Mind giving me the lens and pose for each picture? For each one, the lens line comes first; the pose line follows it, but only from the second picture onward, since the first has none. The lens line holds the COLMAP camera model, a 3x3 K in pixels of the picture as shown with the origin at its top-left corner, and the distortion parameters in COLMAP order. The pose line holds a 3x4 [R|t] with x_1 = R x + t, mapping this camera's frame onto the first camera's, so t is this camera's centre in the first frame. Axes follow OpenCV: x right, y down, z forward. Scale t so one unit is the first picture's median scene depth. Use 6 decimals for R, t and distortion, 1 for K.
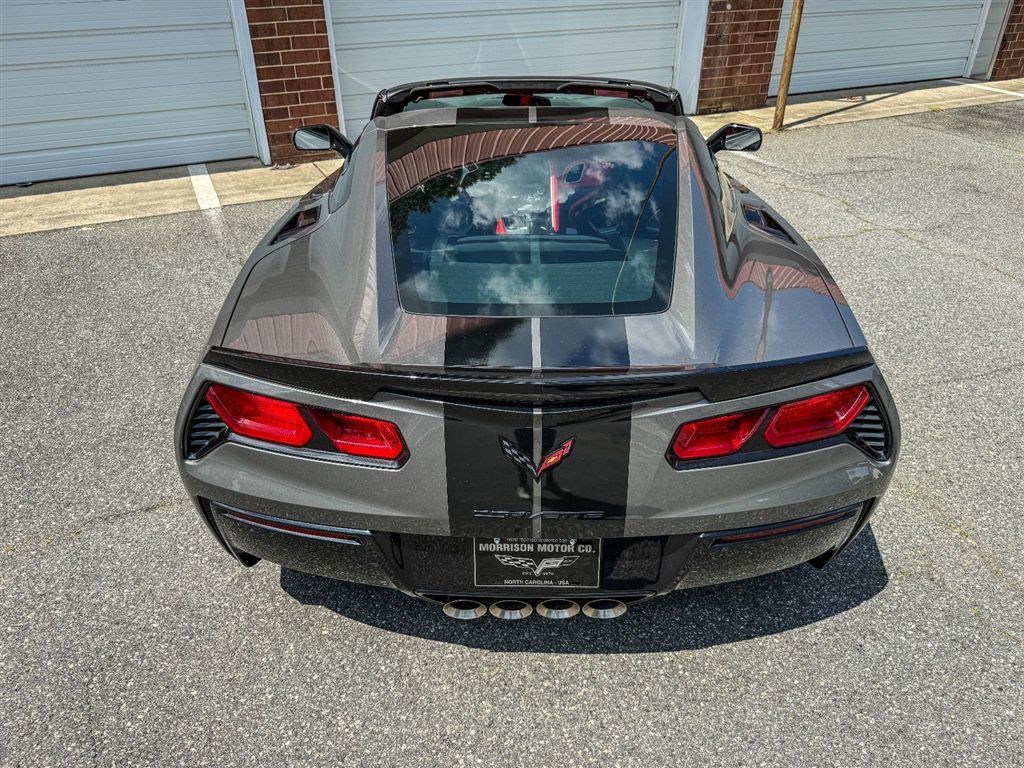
lens RADIAL K [[735.9, 0, 512.6], [0, 735.9, 386.3], [0, 0, 1]] dist [-0.005427, -0.003918]
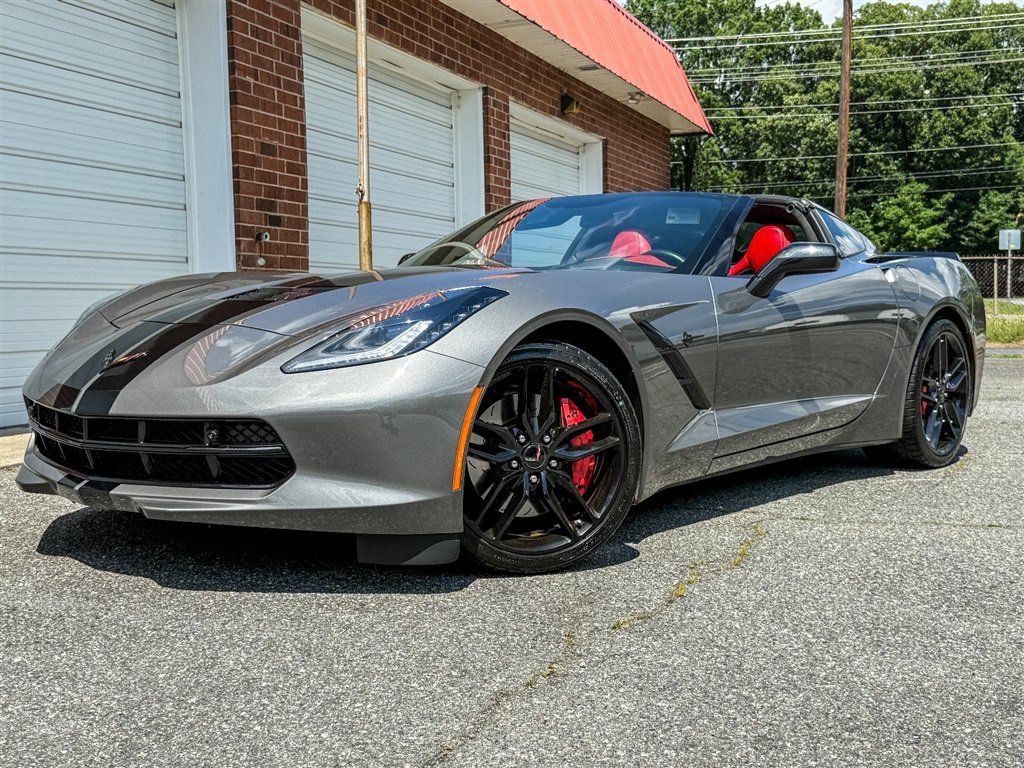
lens RADIAL K [[1185.9, 0, 510.6], [0, 1185.9, 382.8], [0, 0, 1]] dist [0.204719, -0.504400]
pose [[0.729316, -0.045608, 0.682655, -1.226027], [0.366145, 0.868889, -0.333121, 0.291093], [-0.577958, 0.492902, 0.650394, 0.453859]]
